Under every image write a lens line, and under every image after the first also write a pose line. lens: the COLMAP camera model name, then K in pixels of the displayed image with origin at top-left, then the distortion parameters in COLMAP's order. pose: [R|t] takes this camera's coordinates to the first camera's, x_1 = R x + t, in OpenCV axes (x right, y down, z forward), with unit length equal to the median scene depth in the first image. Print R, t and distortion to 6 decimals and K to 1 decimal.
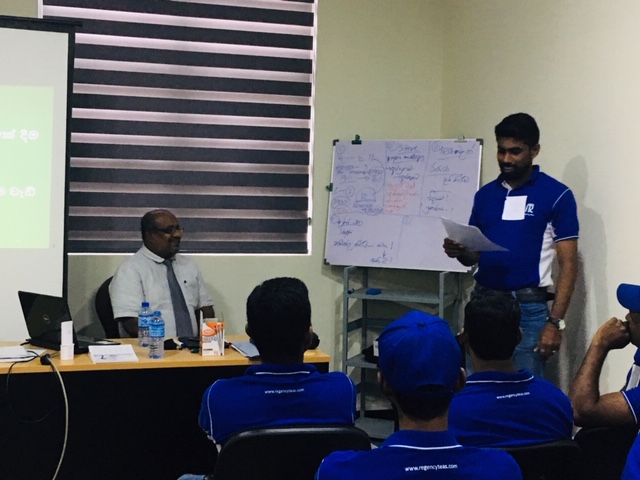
lens RADIAL K [[875.7, 0, 321.3], [0, 875.7, 240.2], [0, 0, 1]] dist [-0.079801, 0.000000]
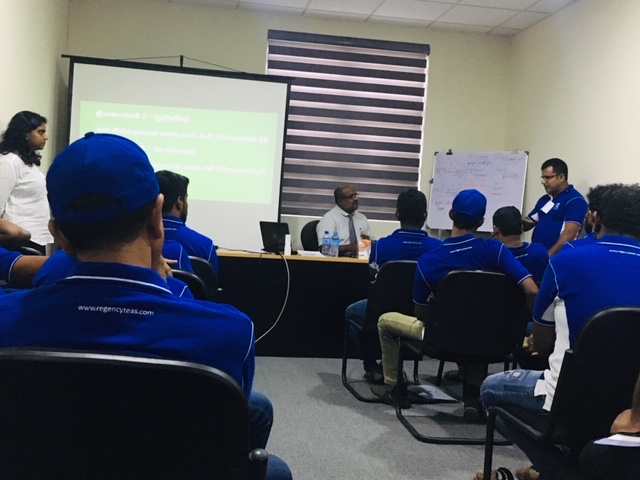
lens RADIAL K [[770.2, 0, 306.2], [0, 770.2, 222.9], [0, 0, 1]] dist [0.087131, 0.000000]
pose [[0.988156, 0.038000, -0.148672, -0.004290], [-0.046704, 0.997366, -0.055496, 0.111745], [0.146172, 0.061782, 0.987328, -0.461431]]
